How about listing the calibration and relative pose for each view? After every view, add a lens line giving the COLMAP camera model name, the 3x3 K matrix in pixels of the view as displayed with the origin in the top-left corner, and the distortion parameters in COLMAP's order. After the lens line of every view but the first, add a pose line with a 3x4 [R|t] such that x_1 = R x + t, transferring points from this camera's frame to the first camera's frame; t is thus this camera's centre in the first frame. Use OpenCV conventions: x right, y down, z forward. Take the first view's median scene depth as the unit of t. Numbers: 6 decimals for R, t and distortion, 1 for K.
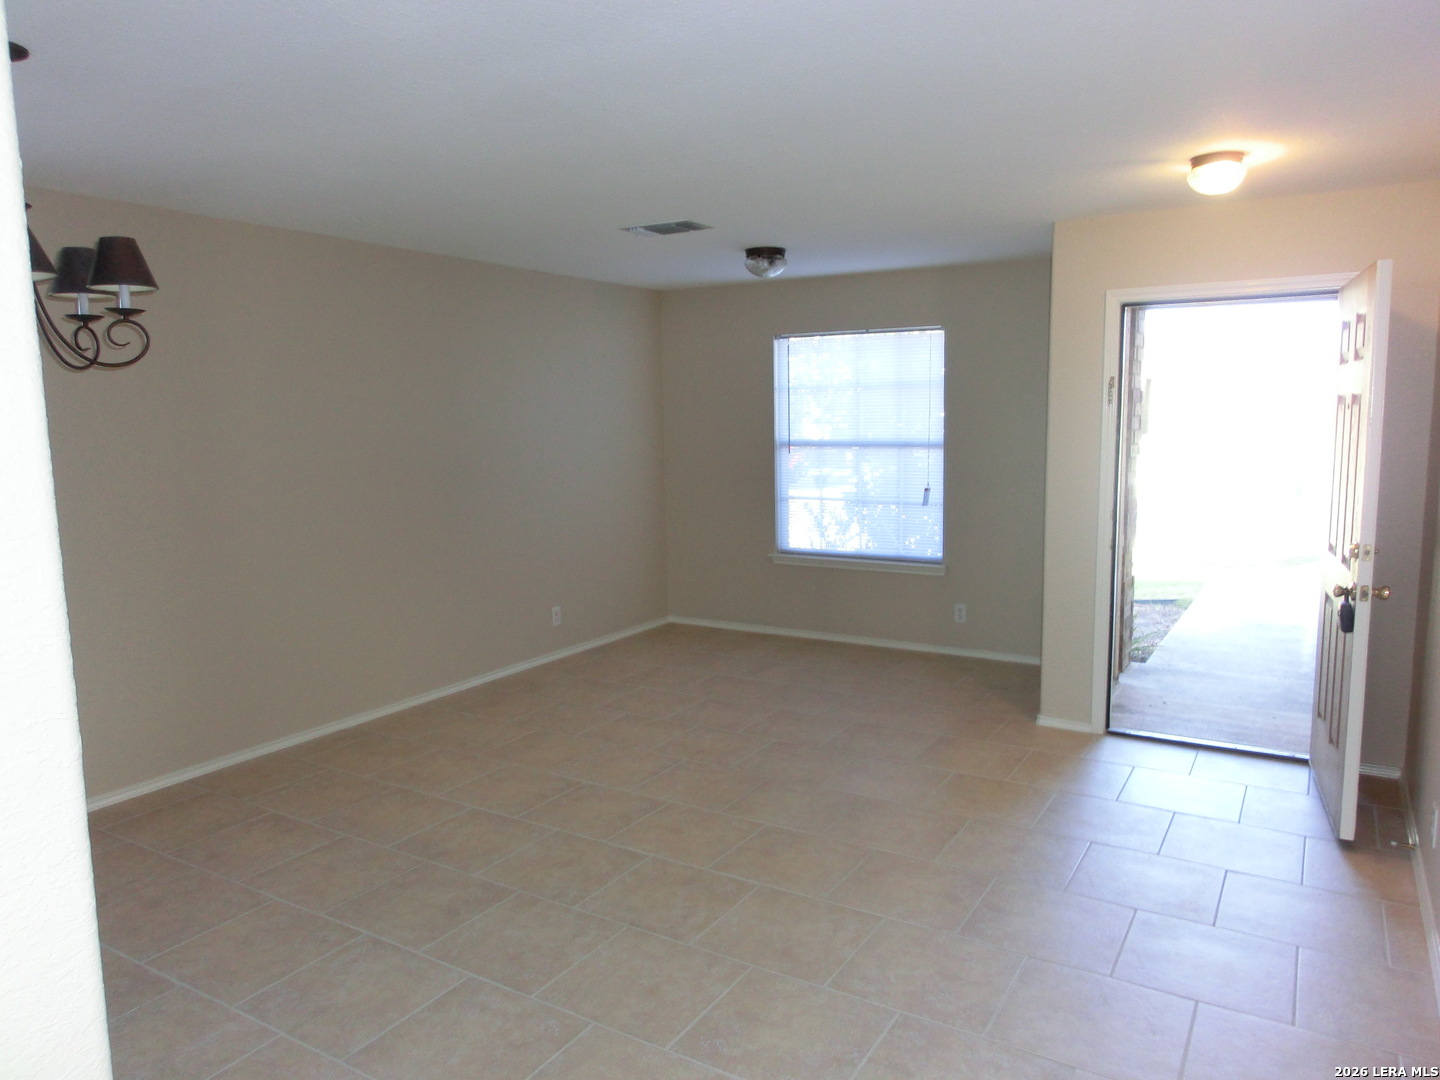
lens RADIAL K [[997.0, 0, 720.0], [0, 997.0, 540.0], [0, 0, 1]] dist [-0.005963, 0.000306]
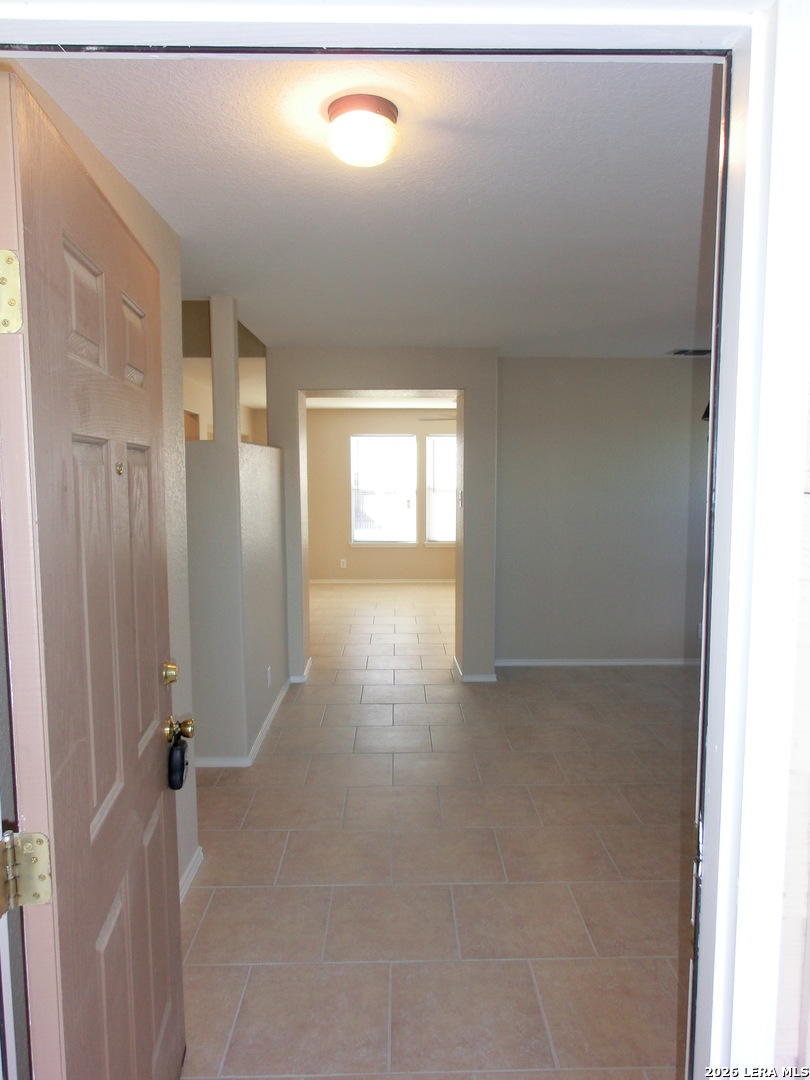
lens RADIAL K [[747.7, 0, 405.0], [0, 747.7, 540.0], [0, 0, 1]] dist [-0.005963, 0.000306]
pose [[-0.849121, 0.061515, -0.524604, 1.032441], [-0.054594, 0.977655, 0.203005, -0.268573], [0.525369, 0.201016, -0.826789, 2.016330]]
